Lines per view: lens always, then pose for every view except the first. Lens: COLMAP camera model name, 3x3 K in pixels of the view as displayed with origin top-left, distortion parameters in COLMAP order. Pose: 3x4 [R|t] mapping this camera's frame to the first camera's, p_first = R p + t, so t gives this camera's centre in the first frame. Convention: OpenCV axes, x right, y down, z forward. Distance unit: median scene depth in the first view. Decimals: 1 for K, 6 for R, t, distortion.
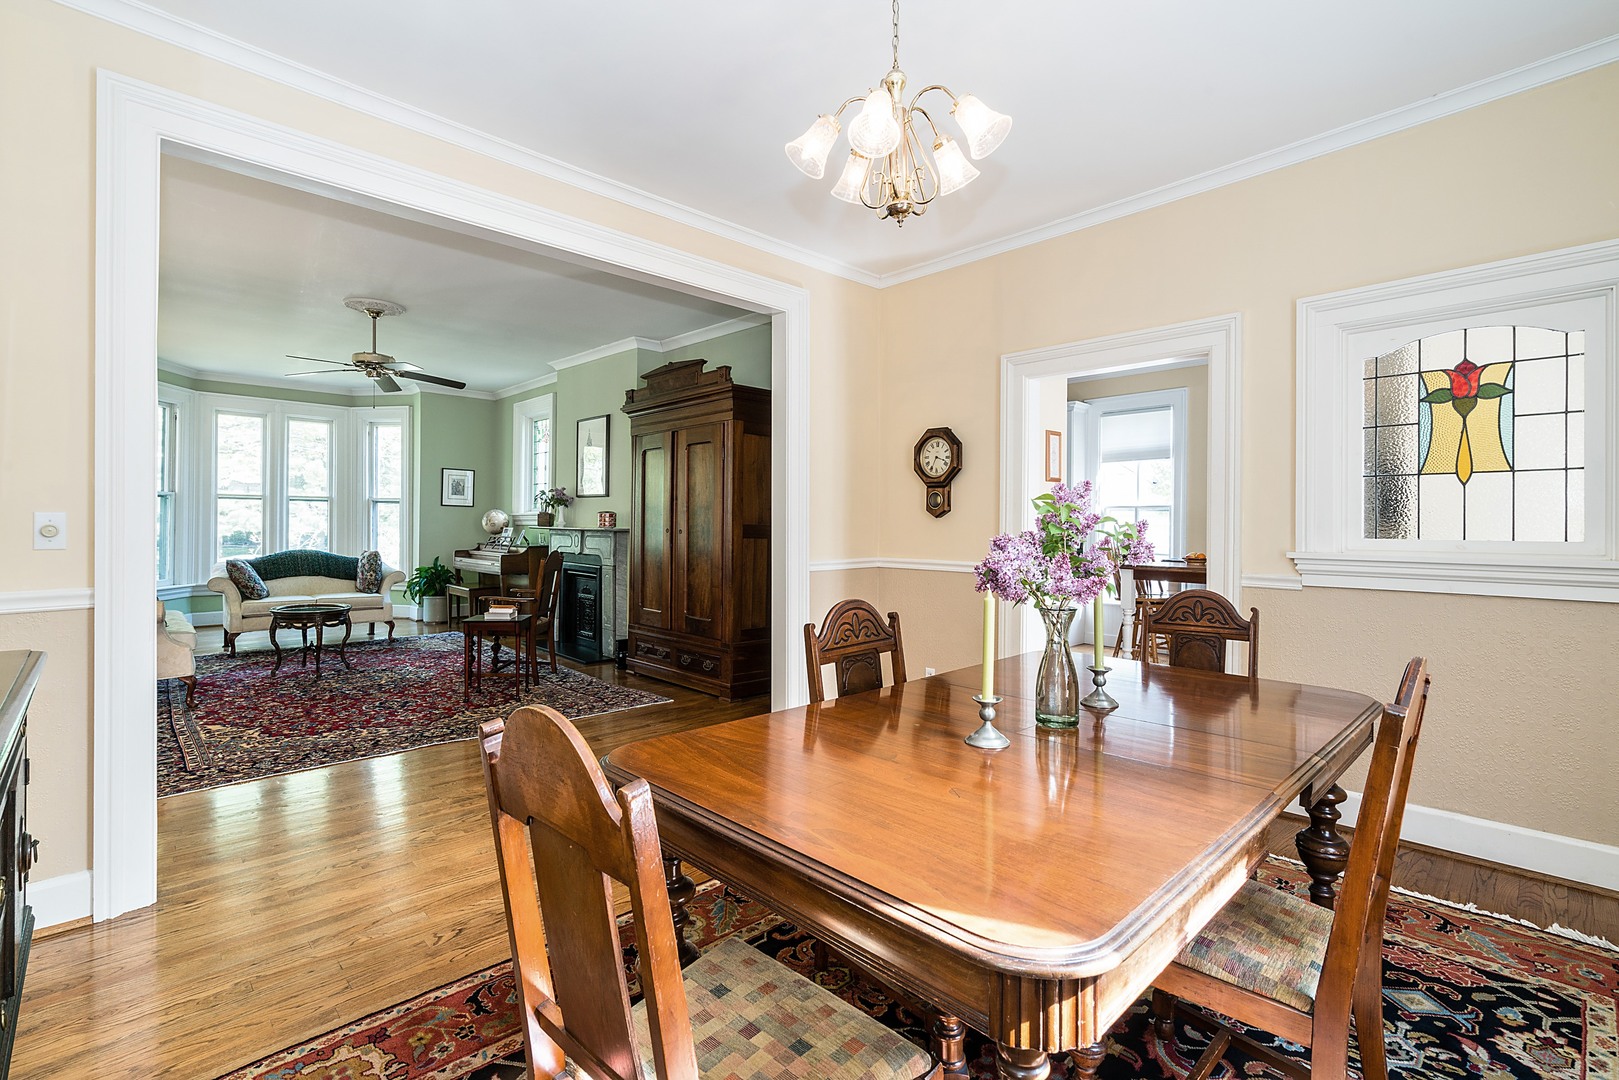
lens RADIAL K [[738.0, 0, 805.9], [0, 738.0, 526.7], [0, 0, 1]] dist [0.000387, 0.000254]
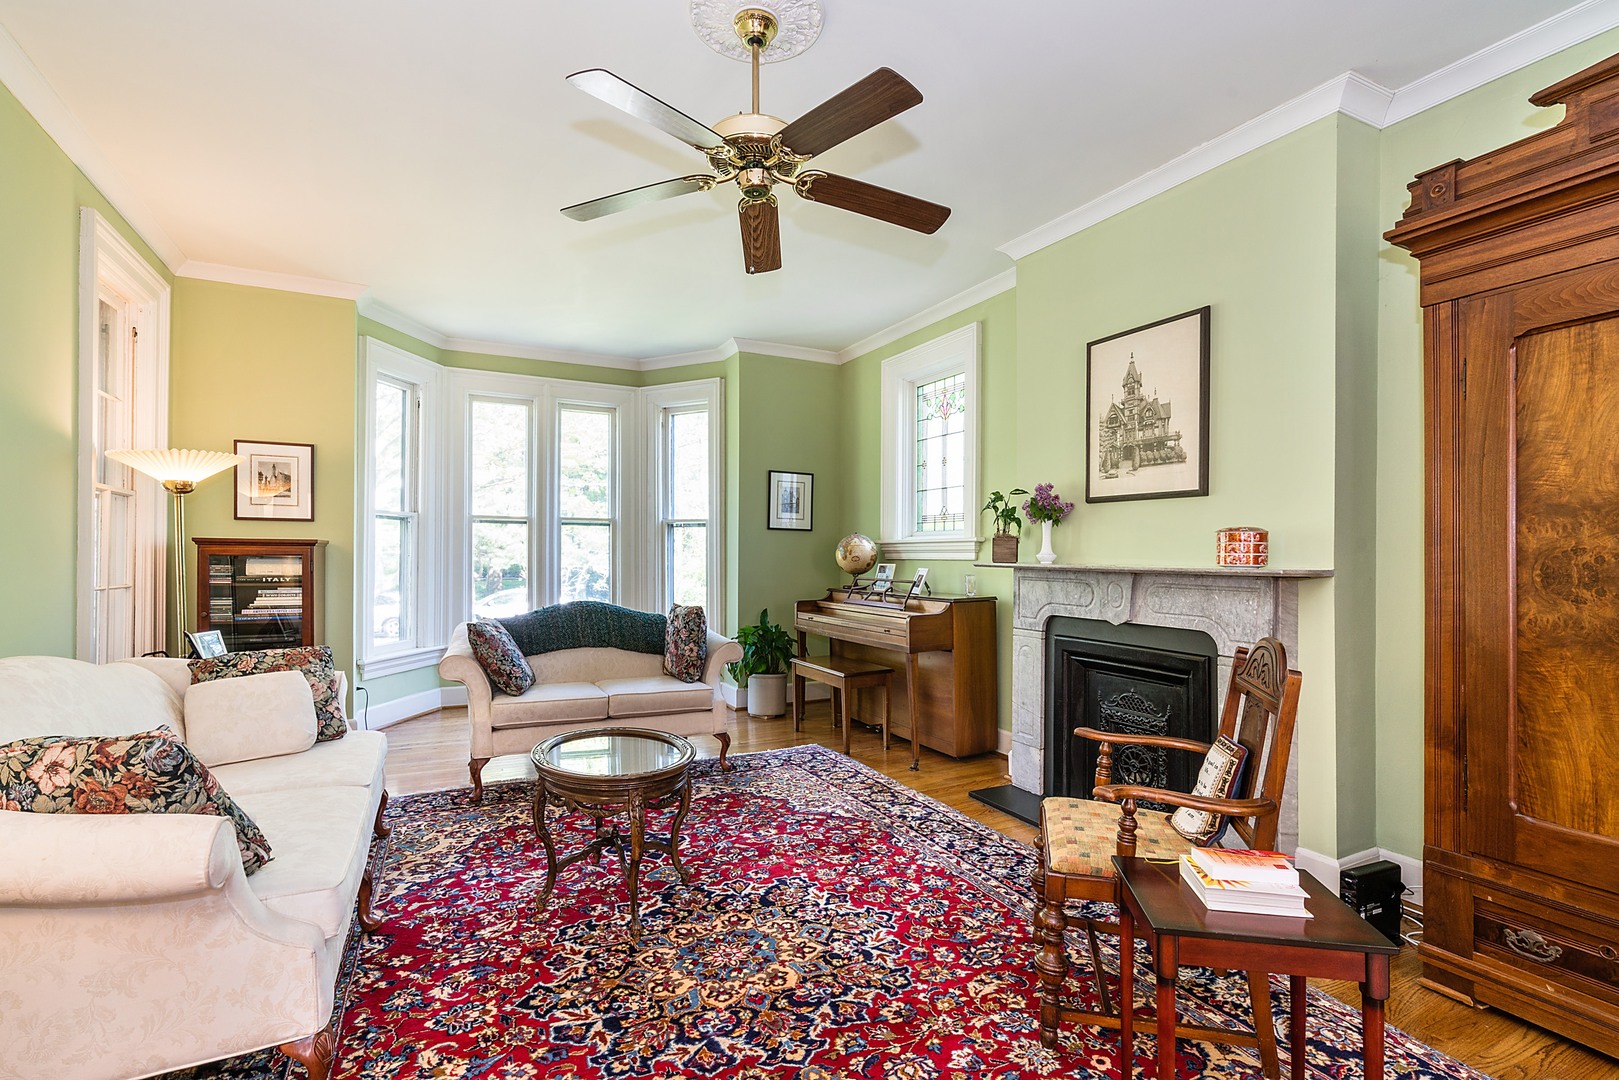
lens RADIAL K [[738.0, 0, 810.0], [0, 738.0, 551.3], [0, 0, 1]] dist [0.000387, 0.000254]
pose [[0.963030, -0.004237, -0.269359, -0.302381], [0.001251, 0.999936, -0.011254, -0.002224], [0.269390, 0.010501, 0.962974, 0.416299]]
